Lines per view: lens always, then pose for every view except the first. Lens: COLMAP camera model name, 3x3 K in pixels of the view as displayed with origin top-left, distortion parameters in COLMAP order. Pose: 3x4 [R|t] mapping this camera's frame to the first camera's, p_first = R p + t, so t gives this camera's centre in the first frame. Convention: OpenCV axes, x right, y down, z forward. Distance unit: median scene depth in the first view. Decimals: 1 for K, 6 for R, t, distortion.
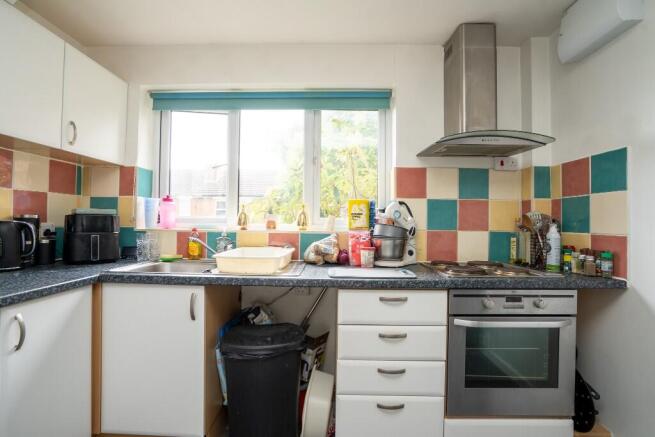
lens RADIAL K [[318.7, 0, 317.4], [0, 318.7, 217.6], [0, 0, 1]] dist [-0.020963, 0.001186]
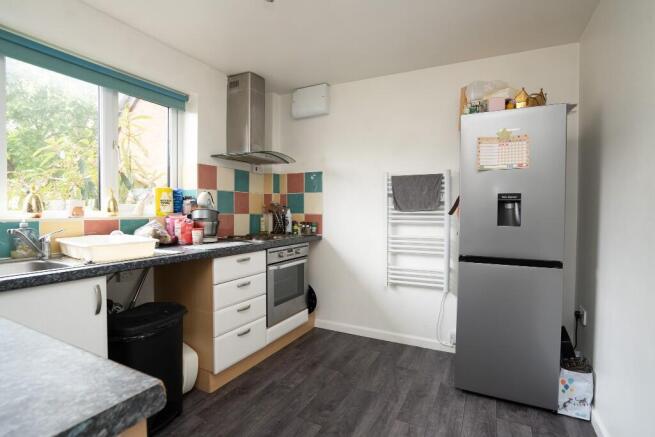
lens RADIAL K [[319.4, 0, 327.5], [0, 319.4, 216.9], [0, 0, 1]] dist [0.000816, 0.000693]
pose [[0.465443, -0.026766, 0.884673, -0.693614], [-0.006338, 0.999416, 0.033572, 0.004295], [-0.885055, -0.021233, 0.465002, -0.020868]]
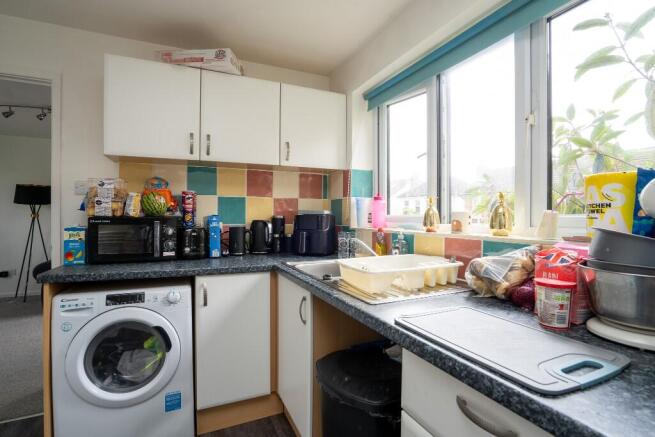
lens RADIAL K [[319.4, 0, 327.5], [0, 319.4, 216.9], [0, 0, 1]] dist [0.000816, 0.000693]
pose [[0.438023, -0.005966, -0.898944, 0.410398], [0.007956, 0.999965, -0.002759, 0.002942], [0.898929, -0.005943, 0.438055, 0.516246]]
